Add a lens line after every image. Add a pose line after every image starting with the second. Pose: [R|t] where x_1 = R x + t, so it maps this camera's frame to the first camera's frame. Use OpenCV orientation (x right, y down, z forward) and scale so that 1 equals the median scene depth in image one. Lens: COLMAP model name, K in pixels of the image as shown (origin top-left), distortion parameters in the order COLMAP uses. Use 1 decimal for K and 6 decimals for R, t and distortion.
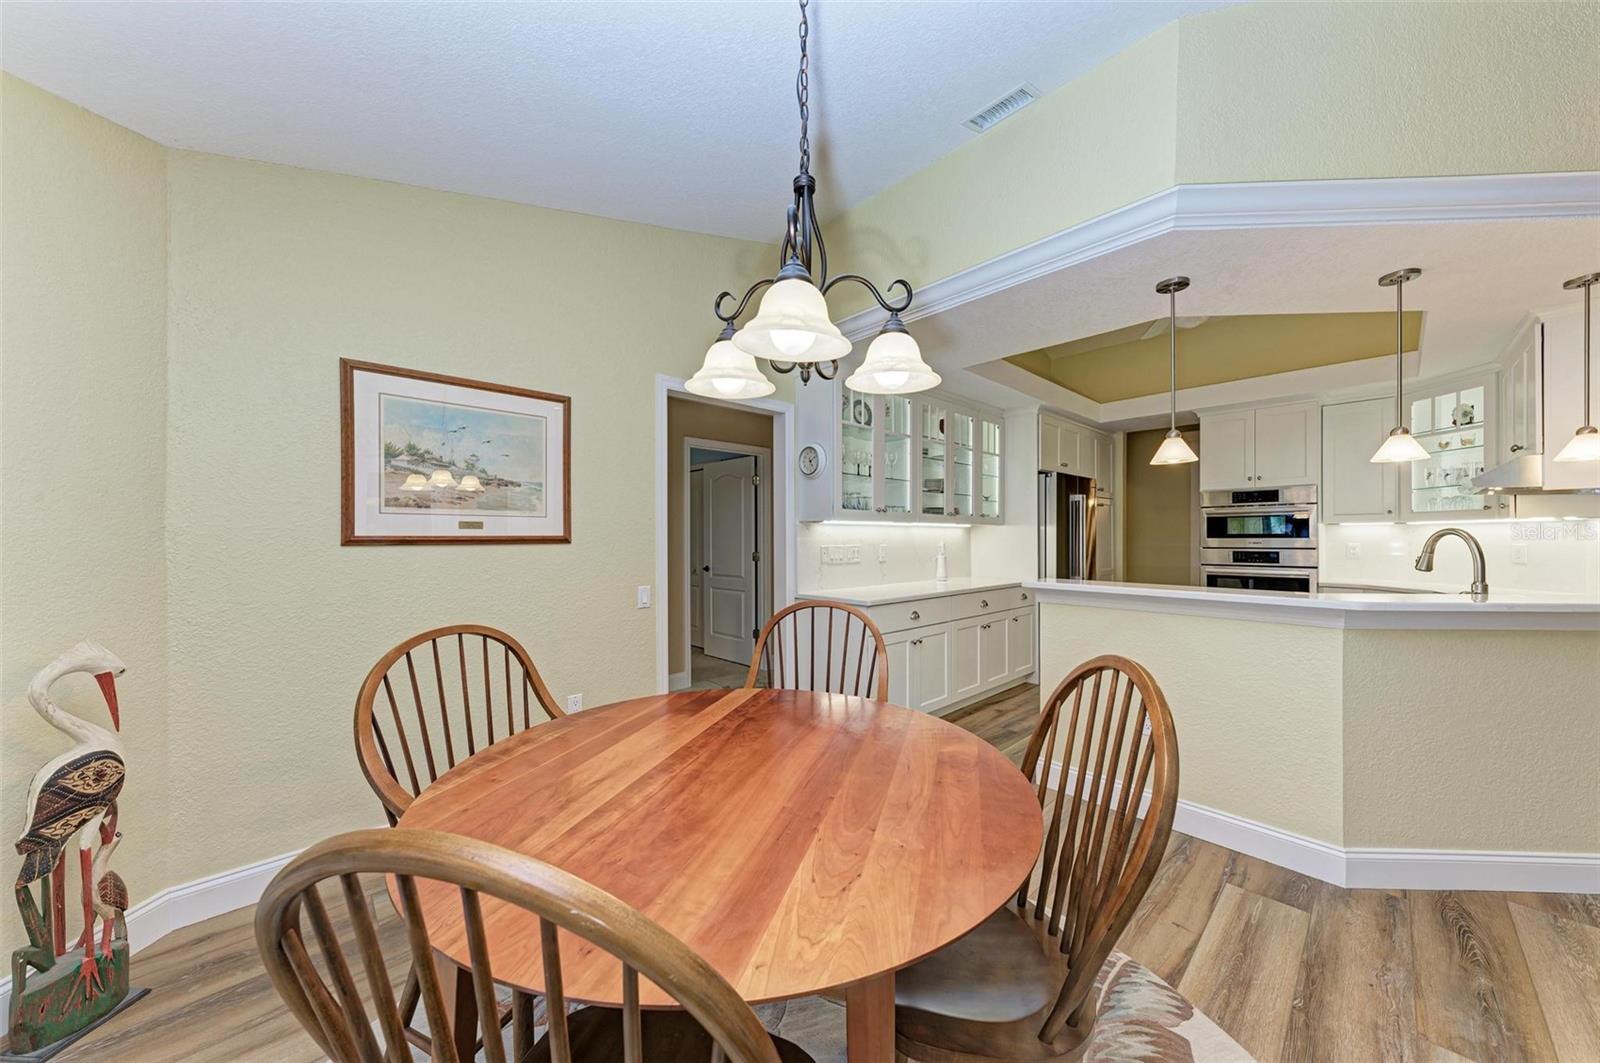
lens RADIAL K [[540.8, 0, 802.9], [0, 540.8, 536.6], [0, 0, 1]] dist [0.002725, 0.000027]
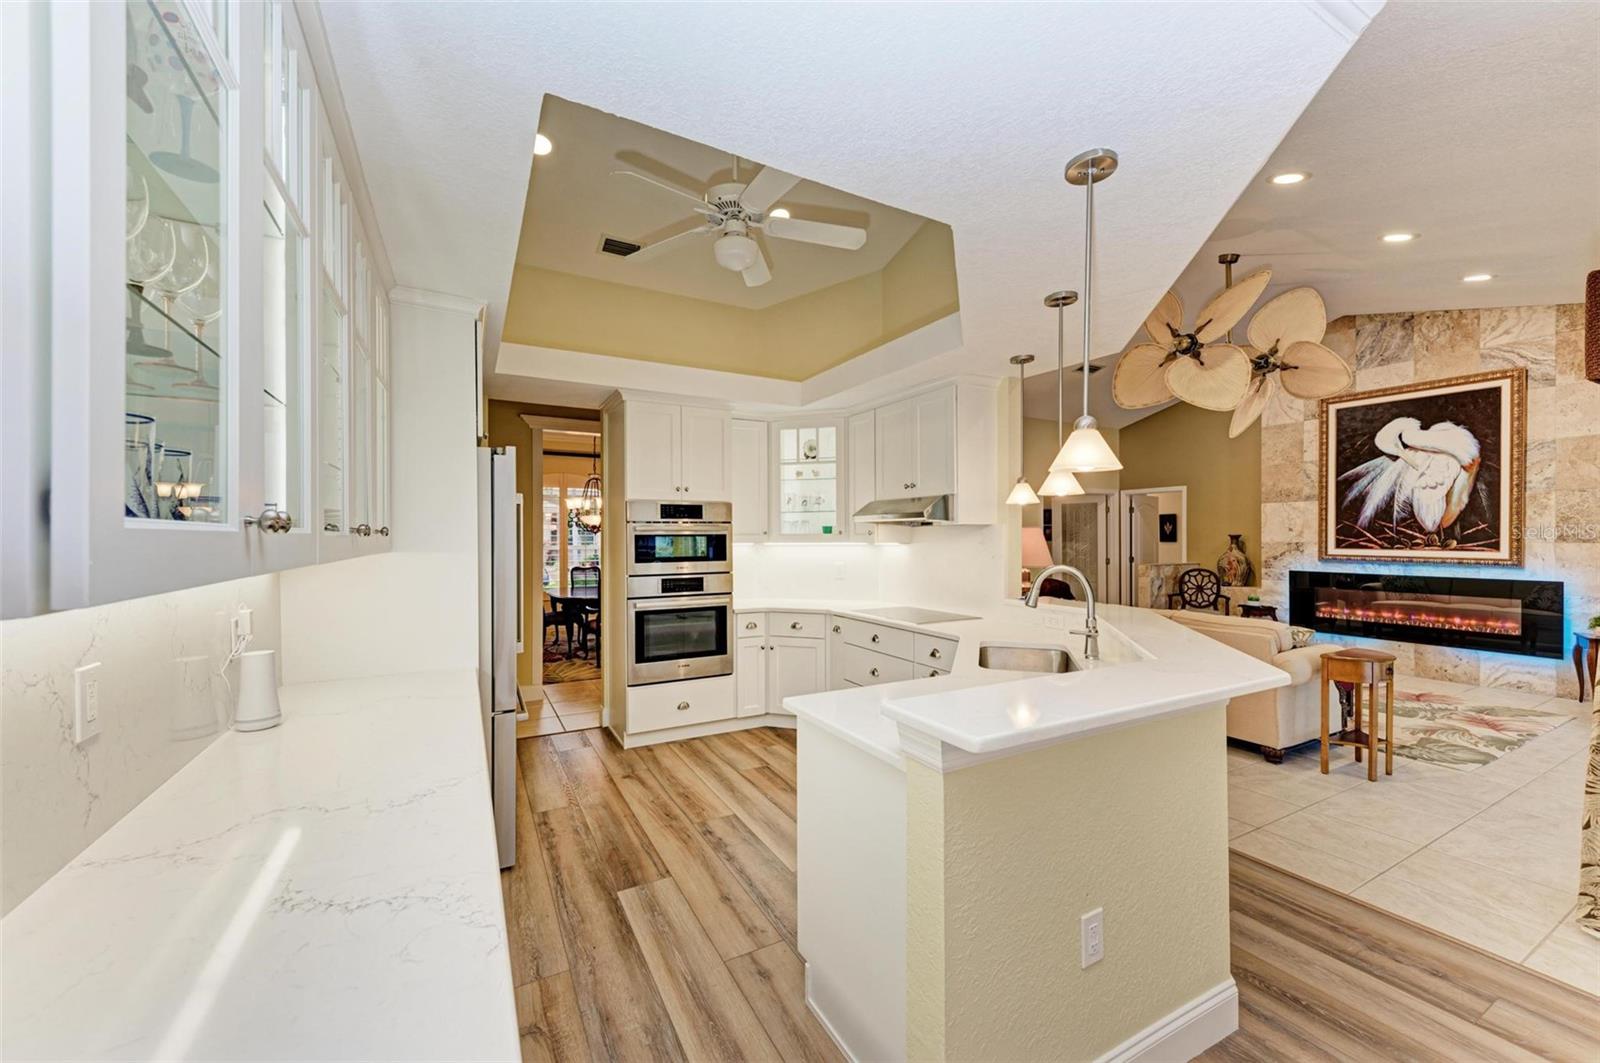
lens RADIAL K [[613.7, 0, 797.3], [0, 613.7, 540.0], [0, 0, 1]] dist [0.022065, -0.009043]
pose [[0.250883, -0.003697, 0.968010, -0.022596], [0.001753, 0.999993, 0.003364, -0.033786], [-0.968016, 0.000853, 0.250887, 0.608984]]
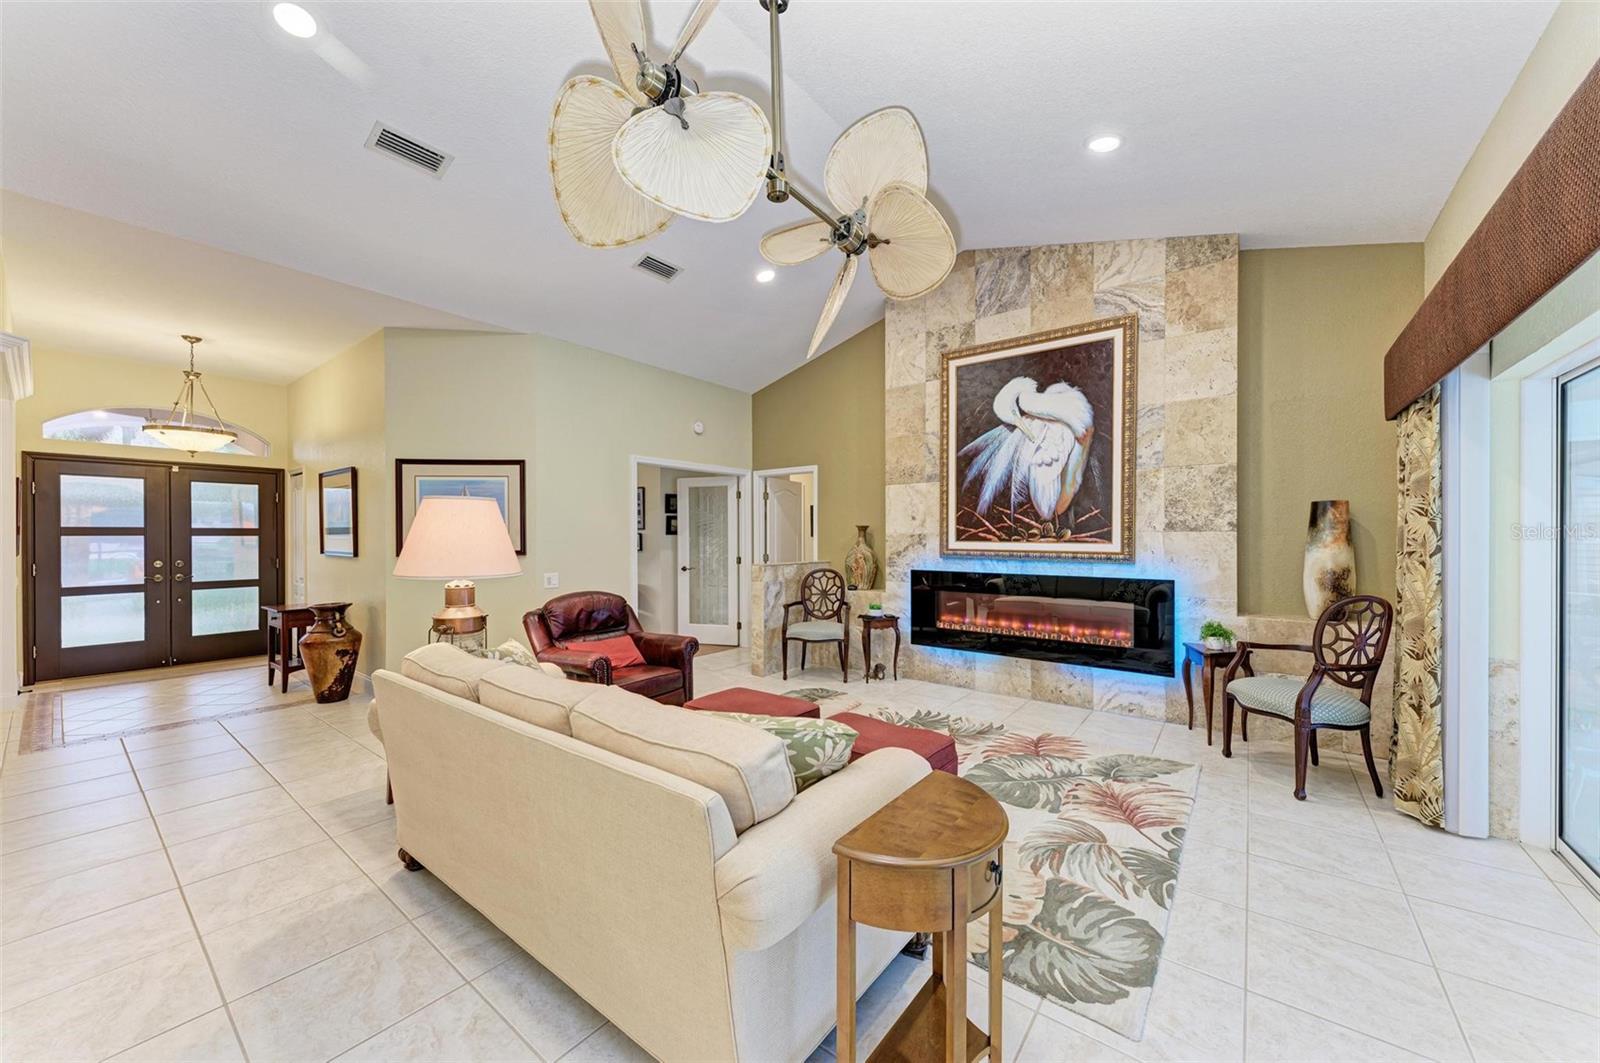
lens RADIAL K [[576.8, 0, 802.2], [0, 576.8, 540.7], [0, 0, 1]] dist [0.011121, -0.000096]
pose [[-0.158048, -0.003816, 0.987424, 0.701459], [0.001184, 0.999991, 0.004054, -0.011998], [-0.987431, 0.001810, -0.158042, 0.196120]]
